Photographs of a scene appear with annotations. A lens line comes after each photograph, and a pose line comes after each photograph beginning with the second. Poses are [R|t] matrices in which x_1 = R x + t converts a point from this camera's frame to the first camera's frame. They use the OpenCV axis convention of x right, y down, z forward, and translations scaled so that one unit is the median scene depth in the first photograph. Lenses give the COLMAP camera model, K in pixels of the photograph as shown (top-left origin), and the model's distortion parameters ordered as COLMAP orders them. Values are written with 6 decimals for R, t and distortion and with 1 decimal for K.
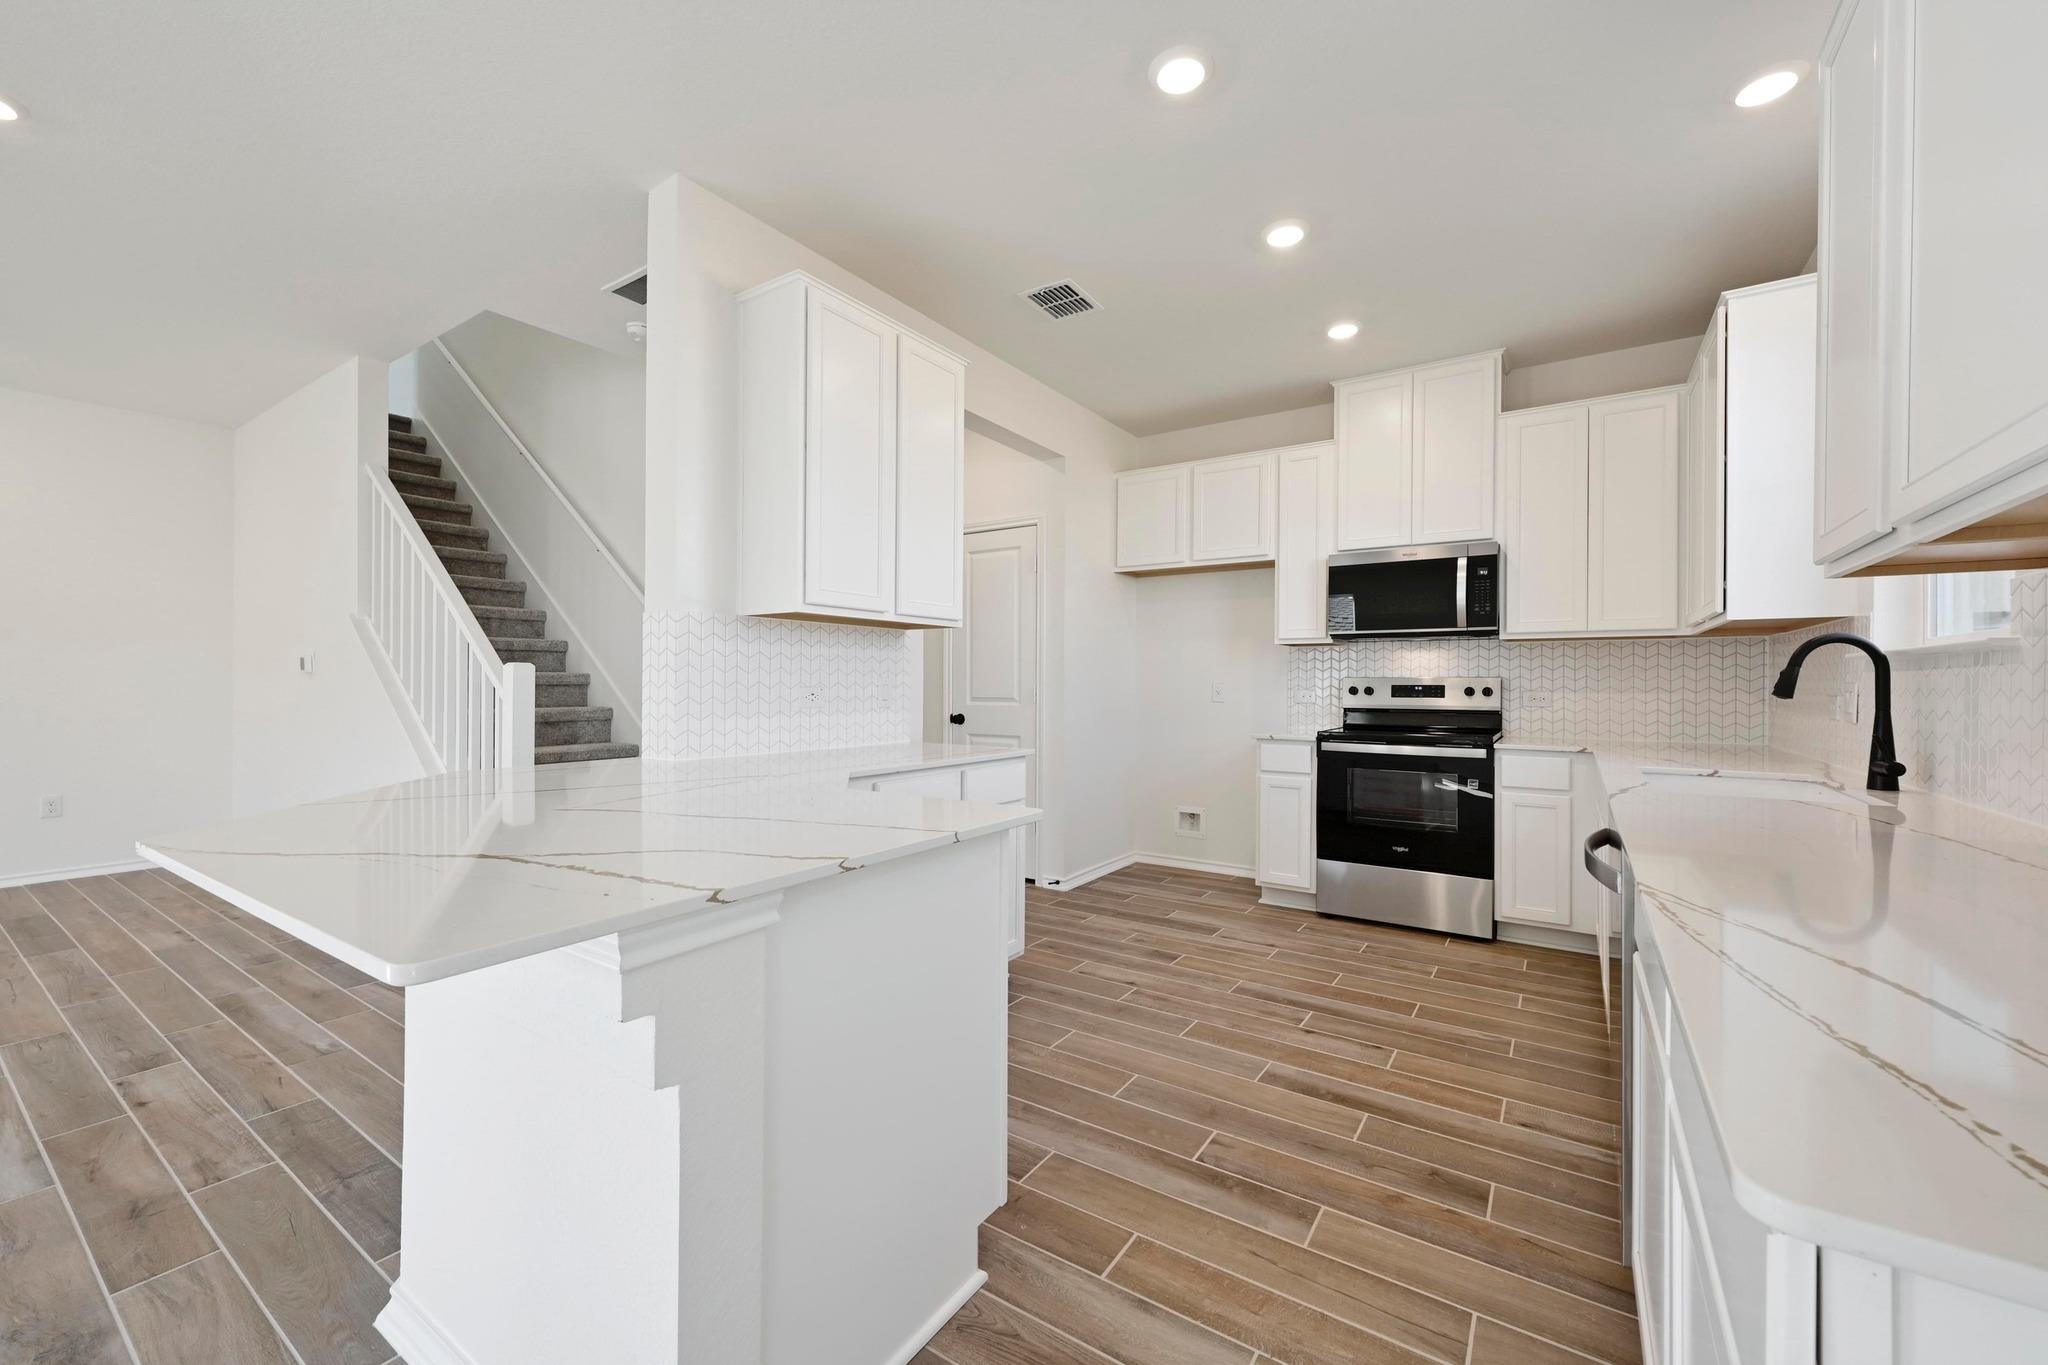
lens RADIAL K [[809.7, 0, 1028.7], [0, 809.7, 681.4], [0, 0, 1]] dist [0.000155, 0.000935]
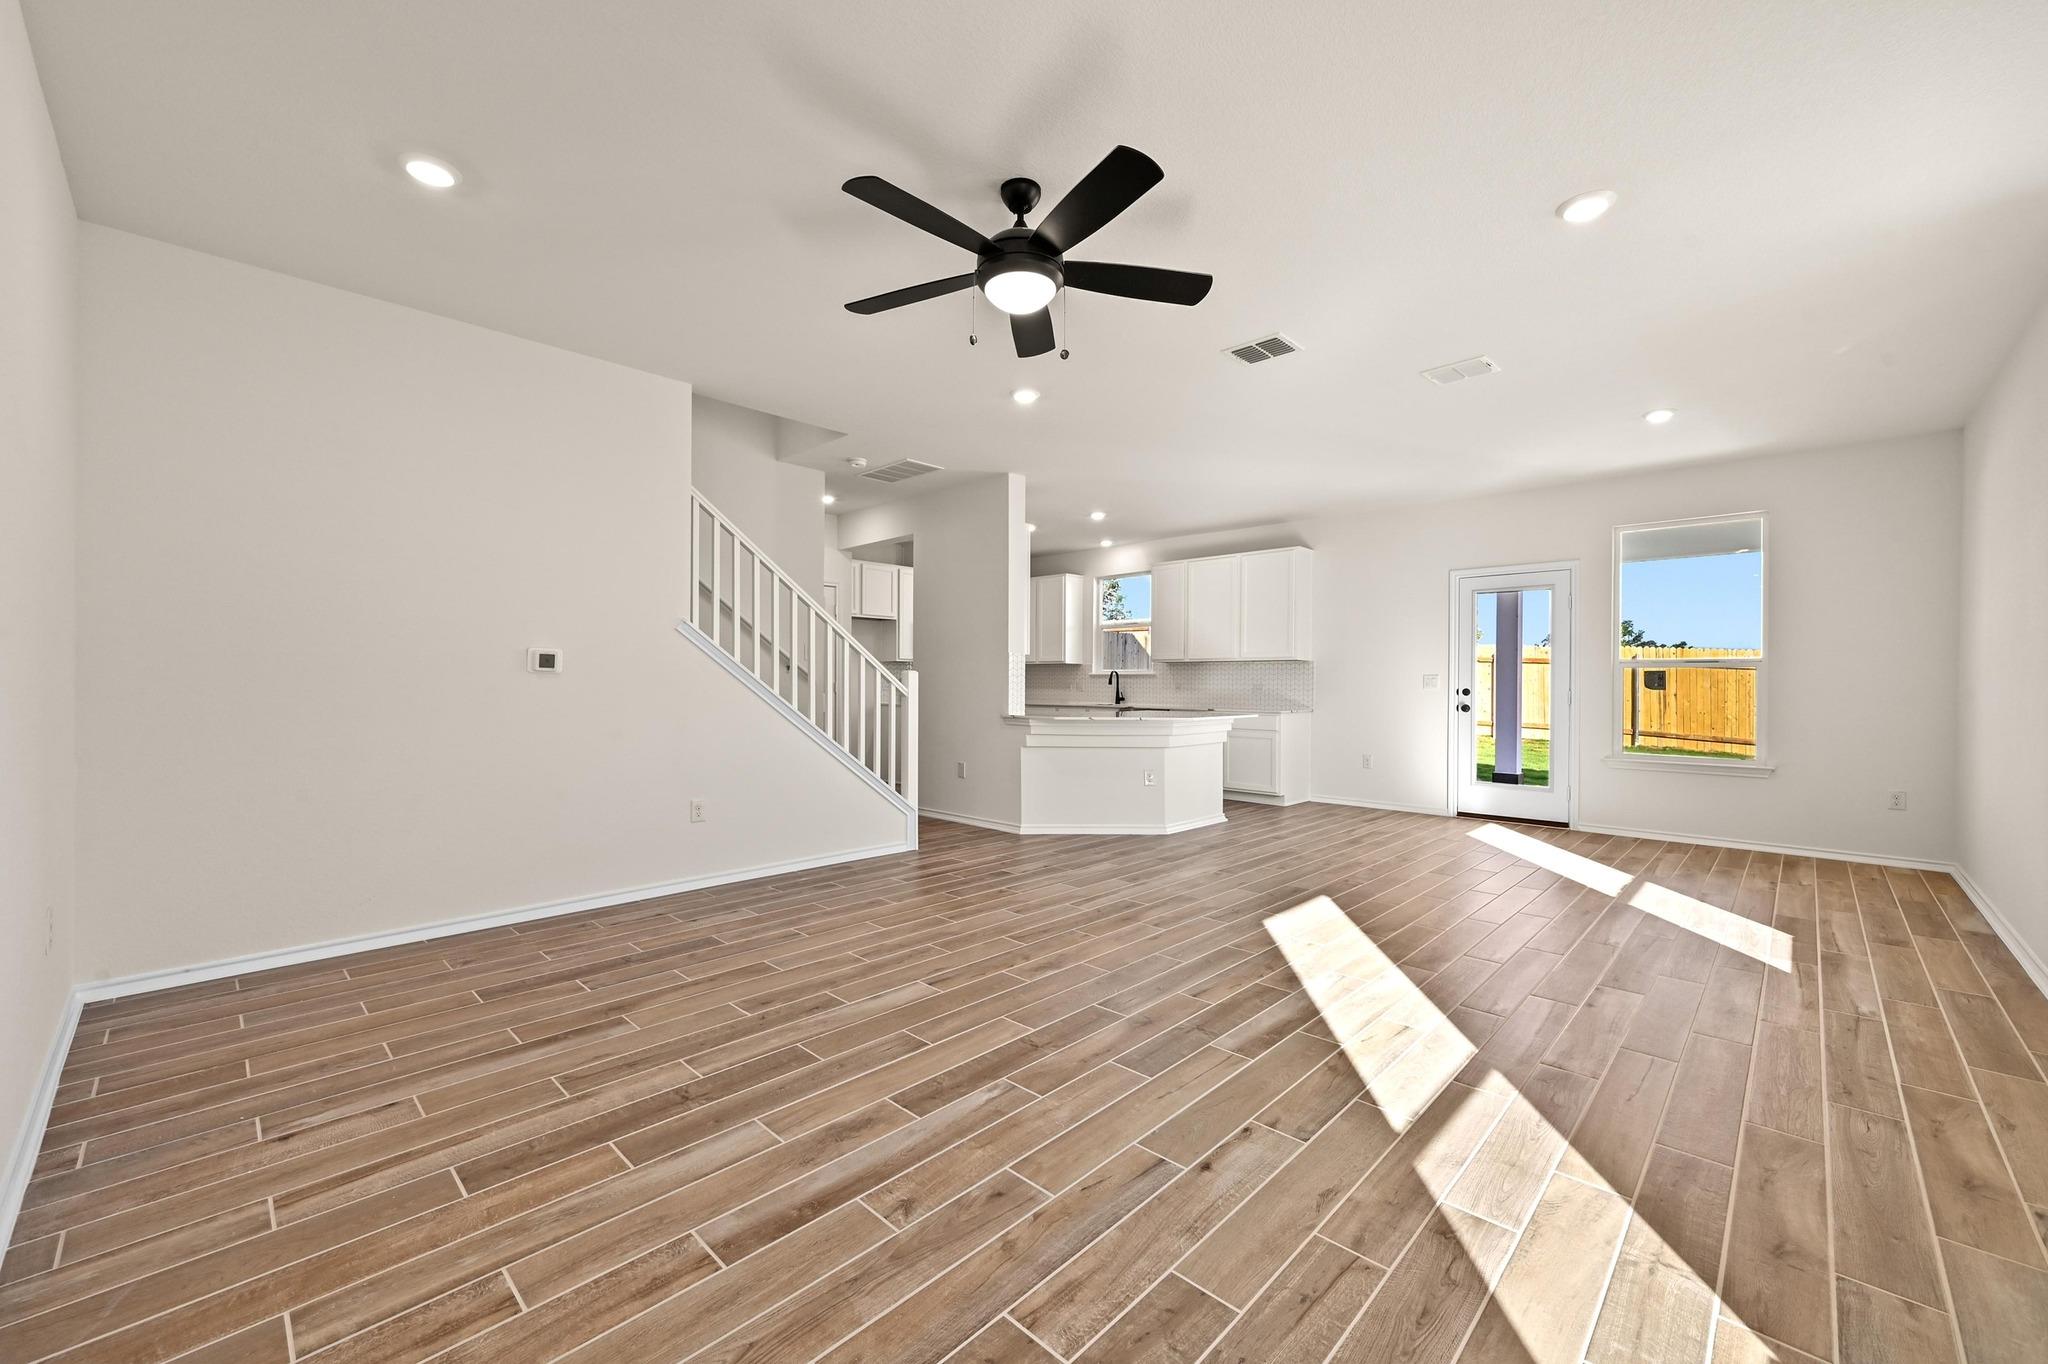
lens RADIAL K [[809.7, 0, 1025.7], [0, 809.7, 691.5], [0, 0, 1]] dist [0.000155, 0.000935]
pose [[0.177048, -0.017851, 0.984040, -2.381366], [-0.005520, 0.999802, 0.019130, -0.014785], [-0.984187, -0.008819, 0.176914, 0.463418]]
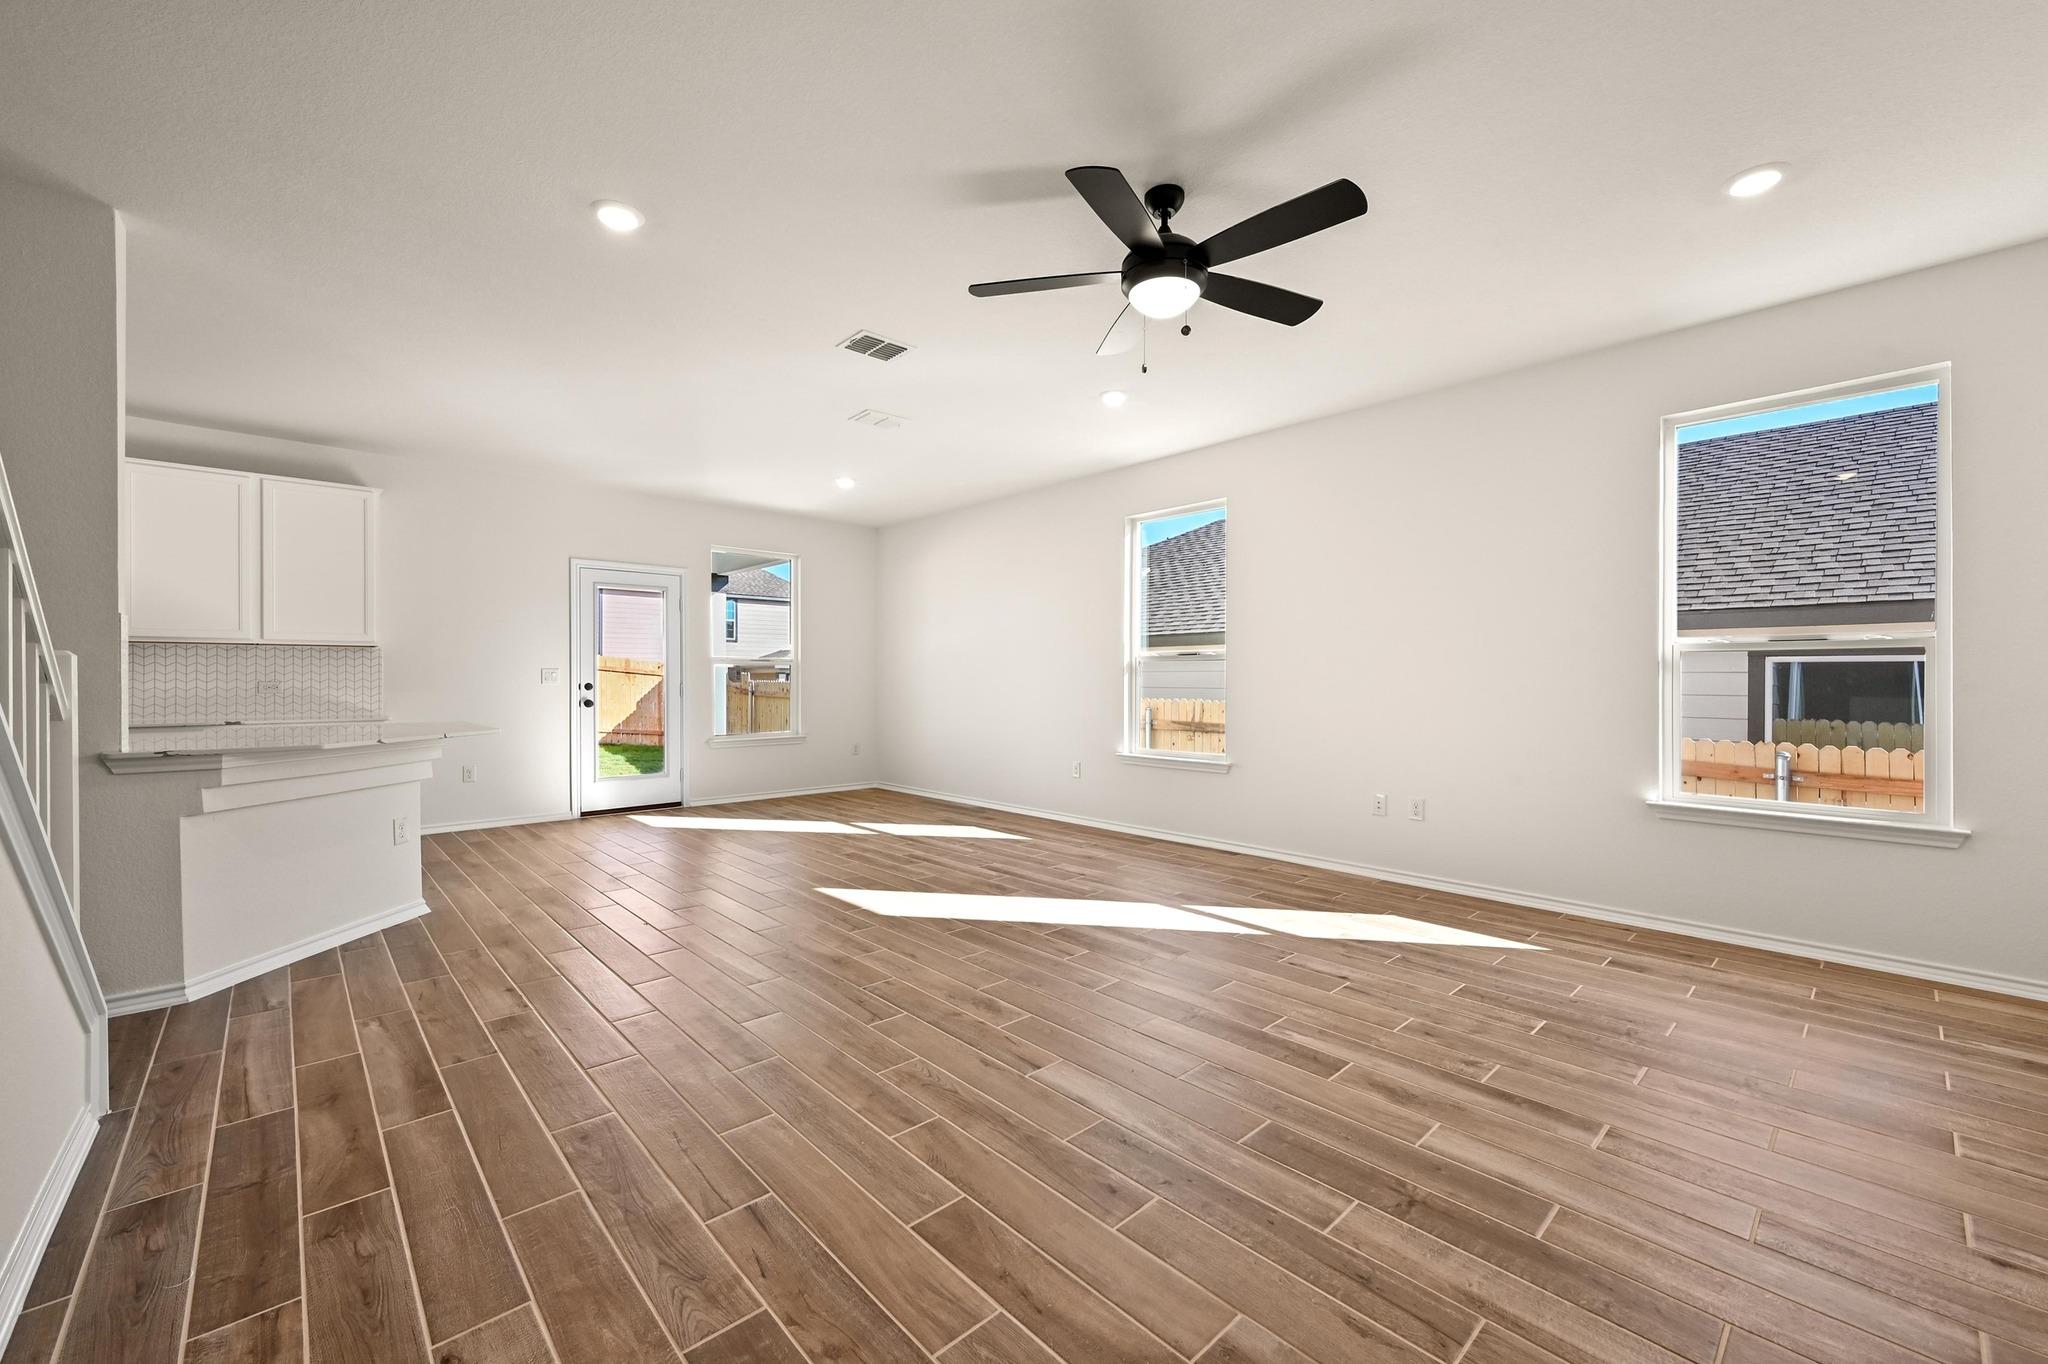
lens RADIAL K [[809.7, 0, 1027.6], [0, 809.7, 656.6], [0, 0, 1]] dist [0.000155, 0.000935]
pose [[-0.973903, -0.002116, 0.226953, -1.595706], [-0.008610, 0.999581, -0.027630, -0.008239], [-0.226799, -0.028863, -0.973514, 1.520777]]
